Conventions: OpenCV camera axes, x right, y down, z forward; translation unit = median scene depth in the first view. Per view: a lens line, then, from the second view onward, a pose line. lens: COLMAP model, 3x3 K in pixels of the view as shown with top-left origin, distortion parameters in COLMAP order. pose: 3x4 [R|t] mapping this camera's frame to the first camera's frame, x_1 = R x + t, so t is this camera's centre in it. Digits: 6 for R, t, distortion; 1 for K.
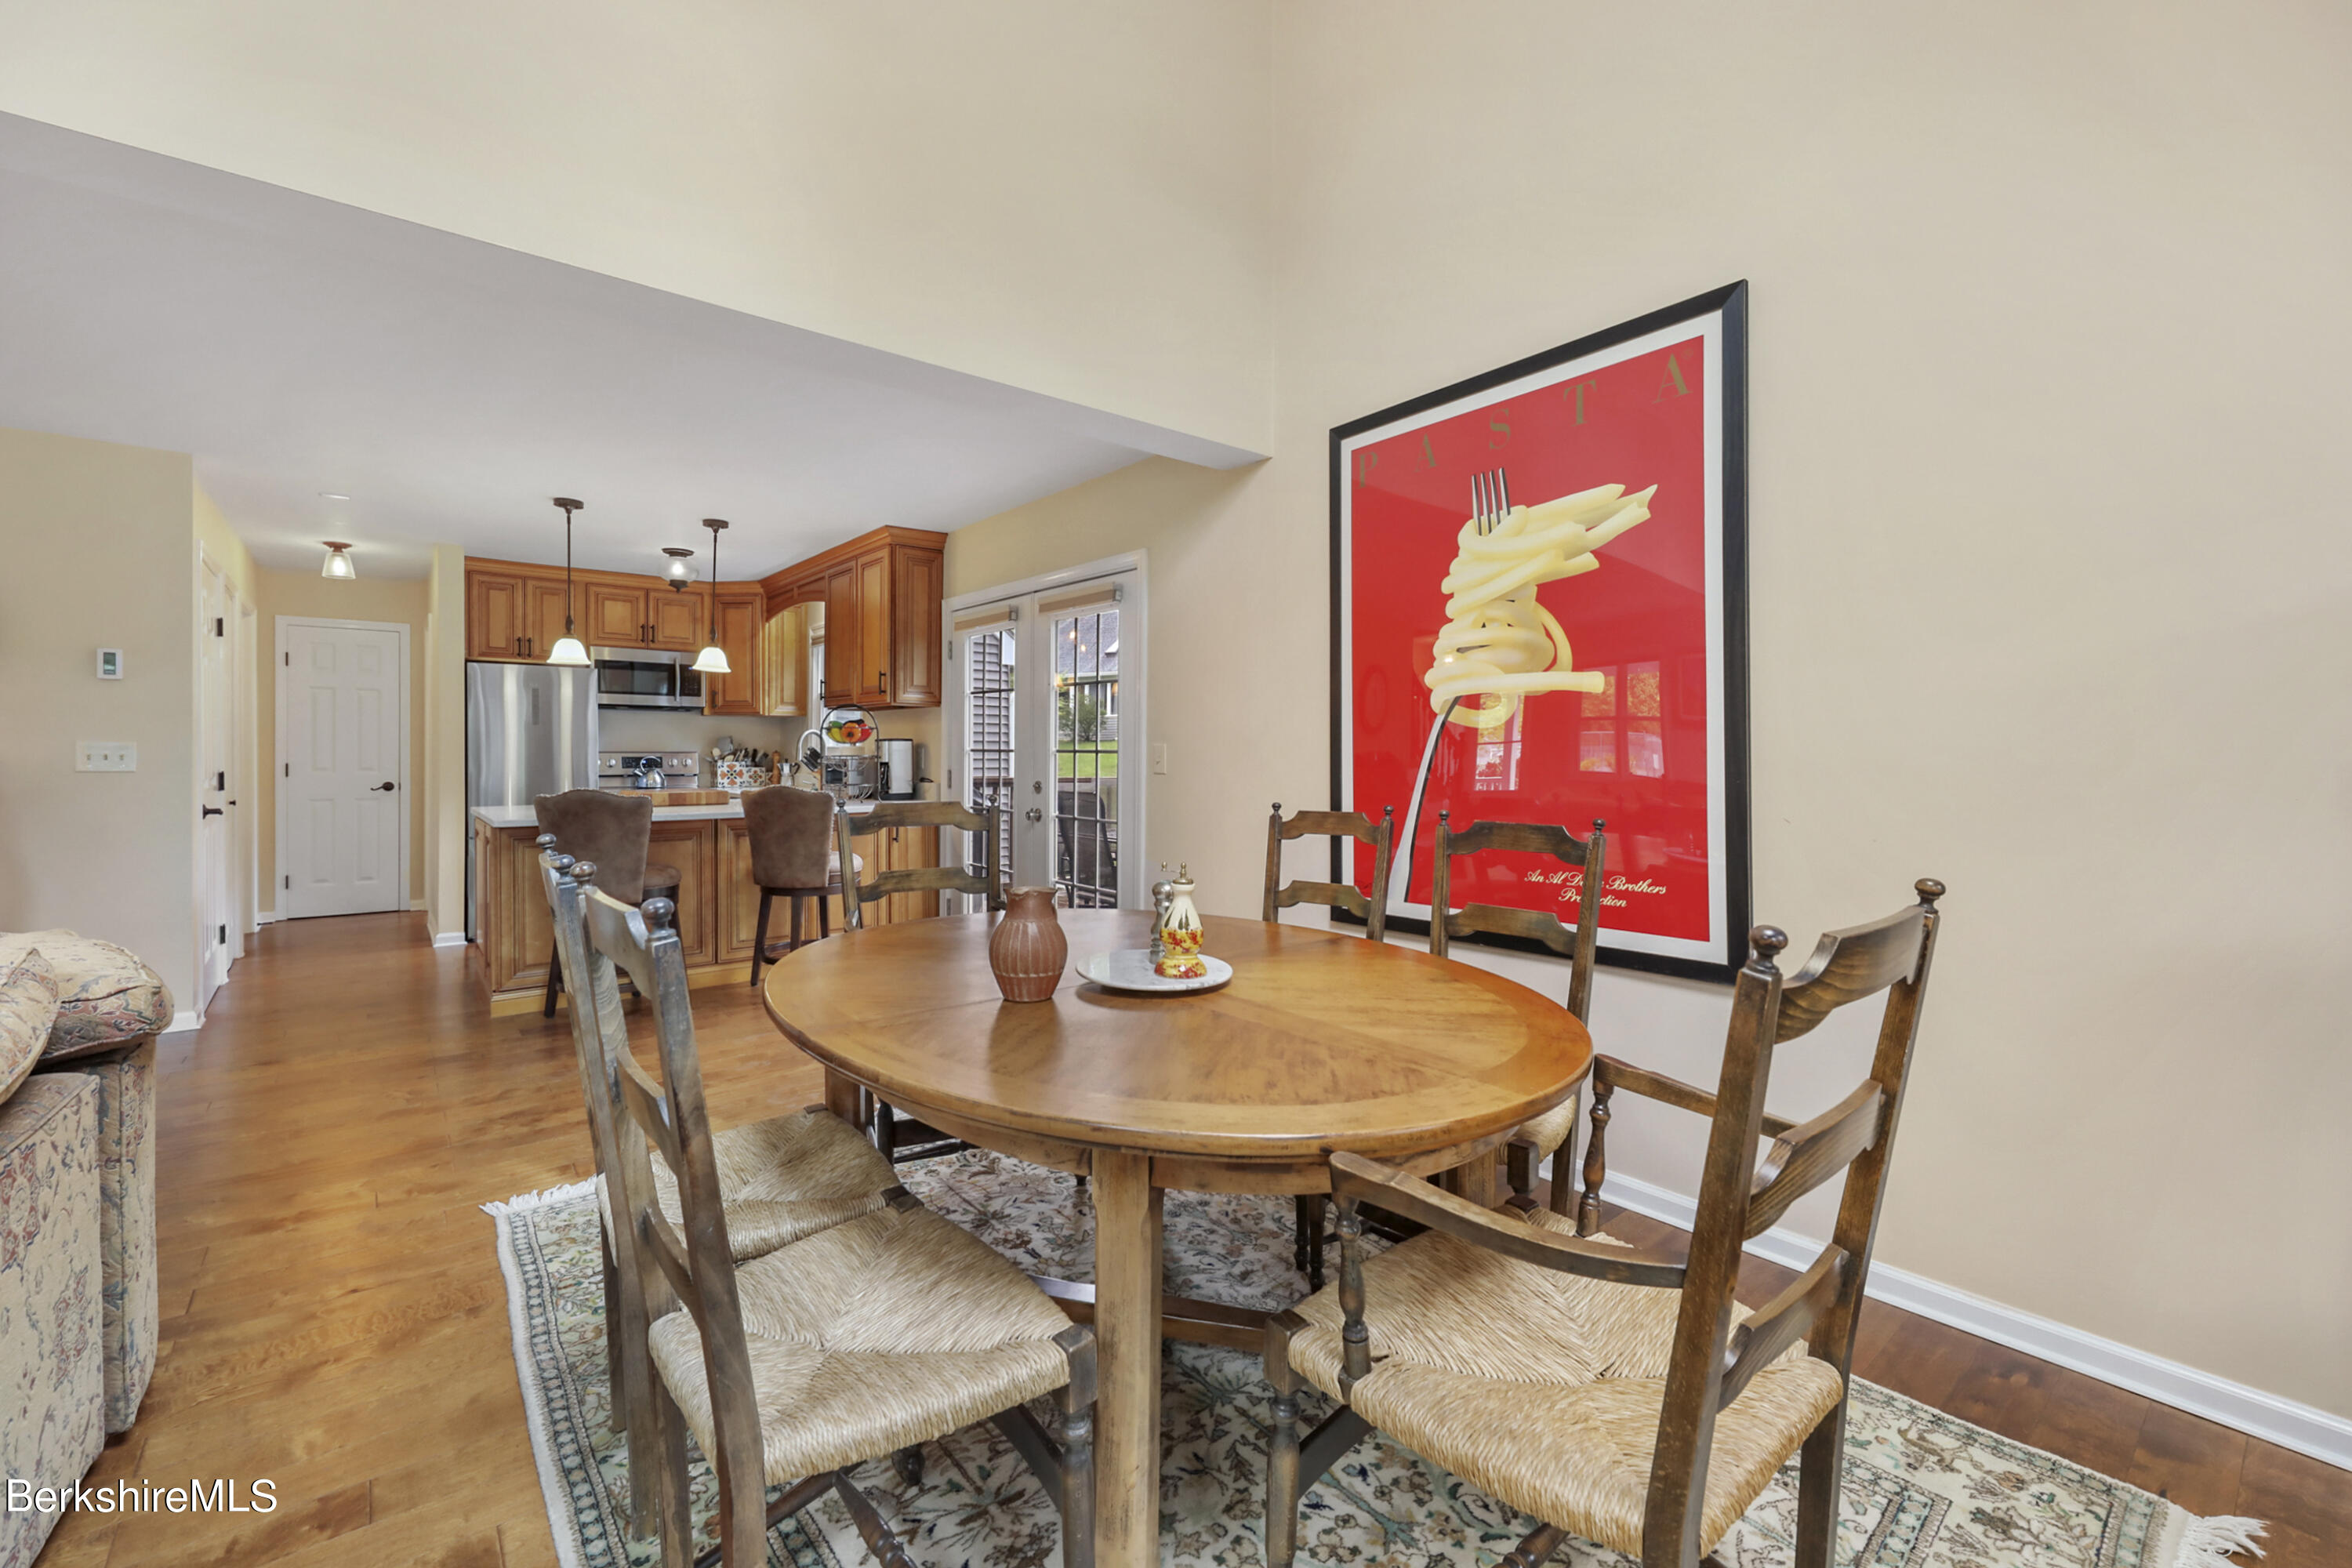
lens RADIAL K [[973.2, 0, 1158.1], [0, 973.2, 761.2], [0, 0, 1]] dist [0.000143, -0.001089]
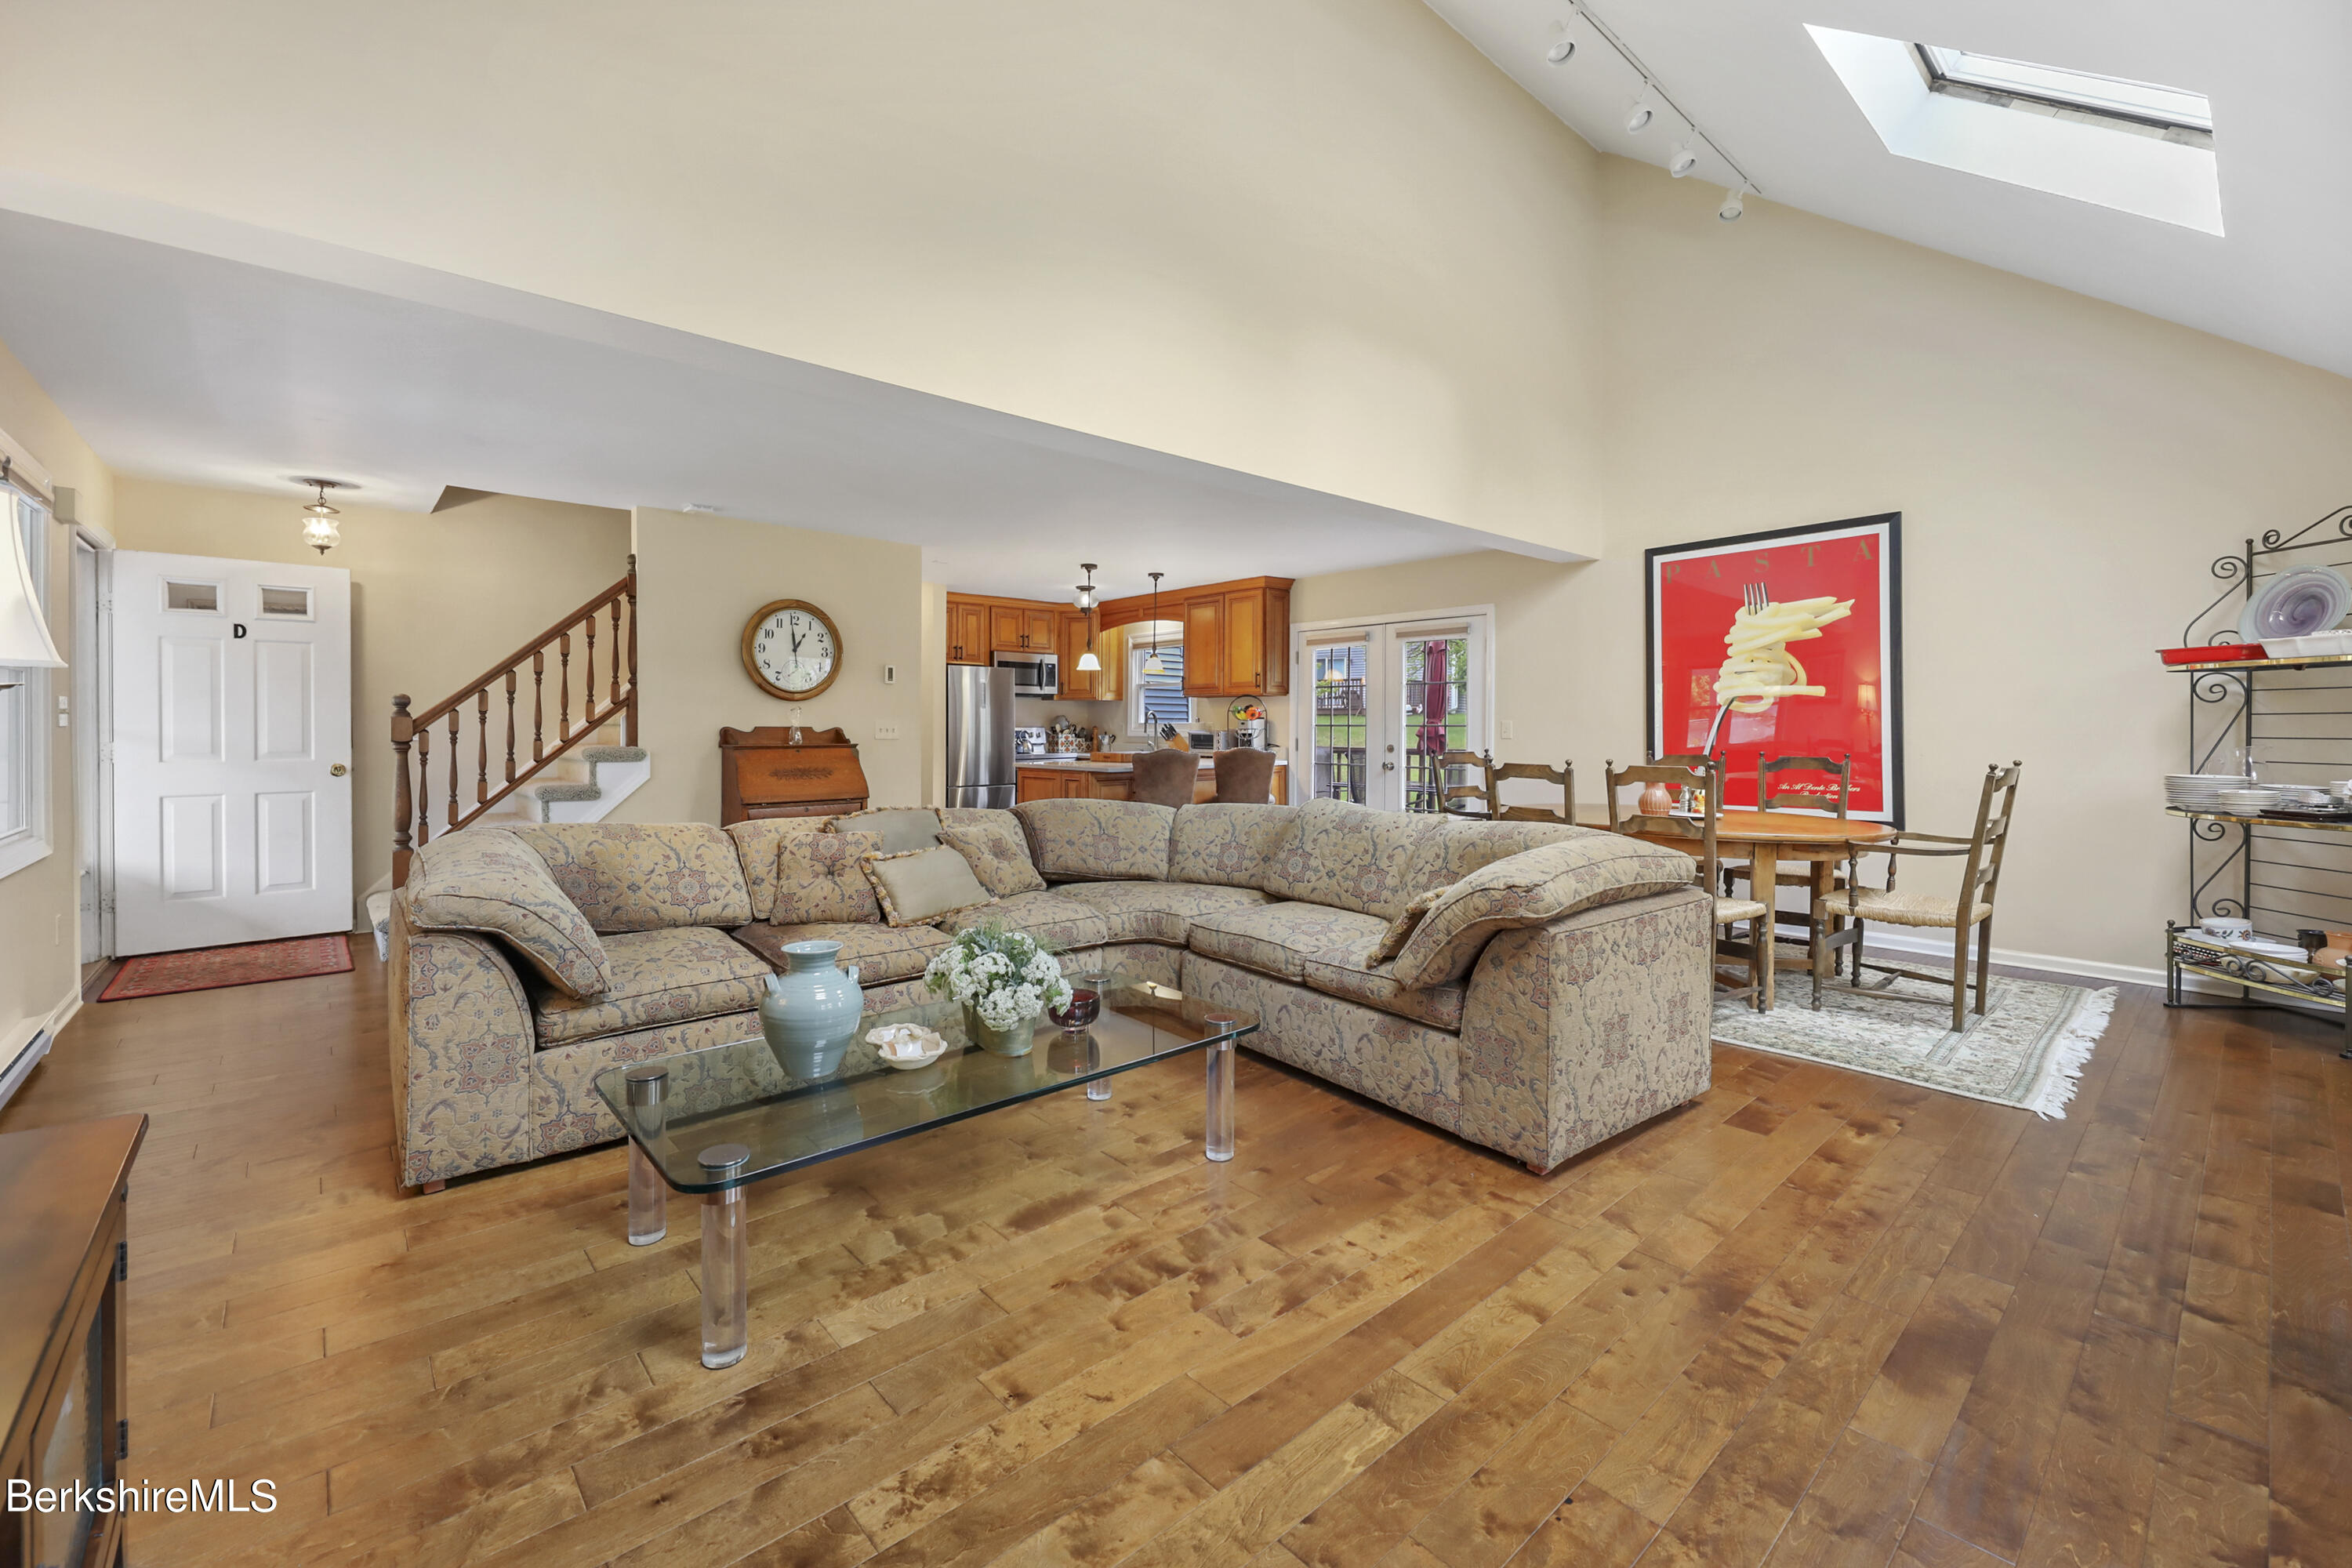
lens RADIAL K [[973.2, 0, 1147.8], [0, 973.2, 736.7], [0, 0, 1]] dist [0.000143, -0.001089]
pose [[0.999544, -0.001869, 0.030136, -0.723893], [0.001899, 0.999998, -0.000989, 0.011003], [-0.030134, 0.001046, 0.999545, -0.714222]]
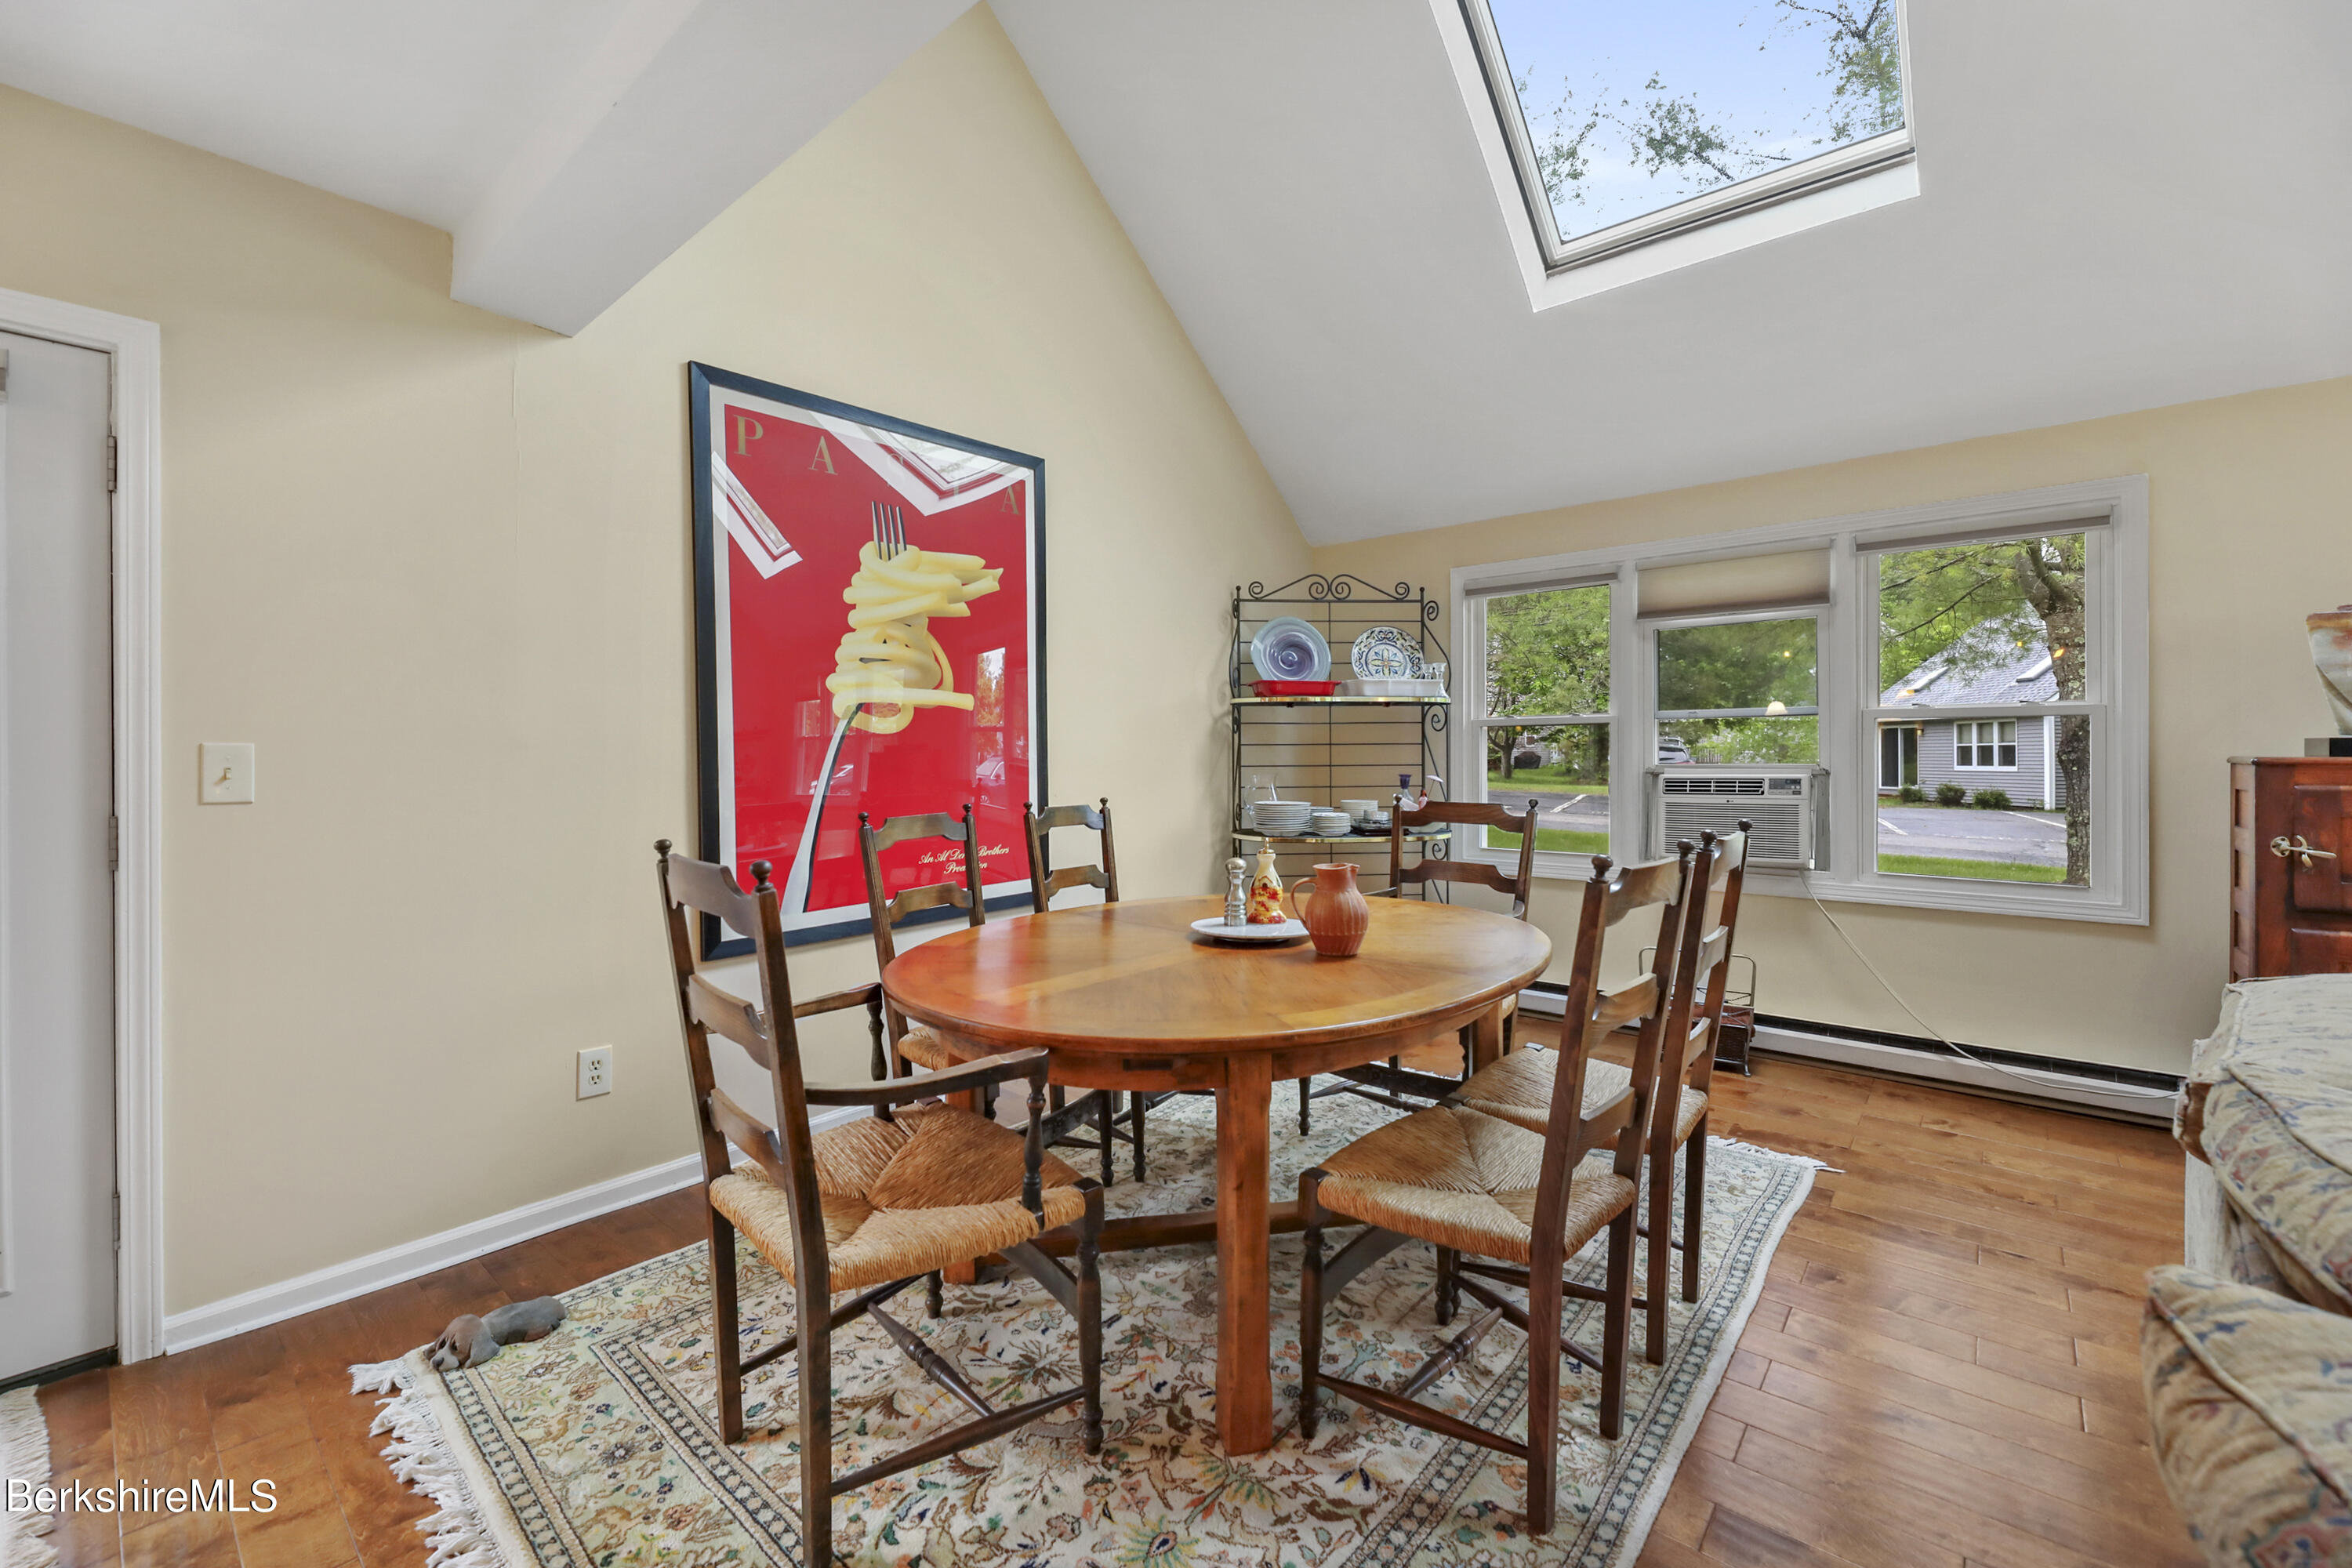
lens RADIAL K [[973.2, 0, 1159.2], [0, 973.2, 759.1], [0, 0, 1]] dist [0.000143, -0.001089]
pose [[-0.178514, -0.004276, 0.983928, -0.615192], [0.016056, 0.999845, 0.007258, -0.006622], [-0.983806, 0.017094, -0.178417, 0.677279]]
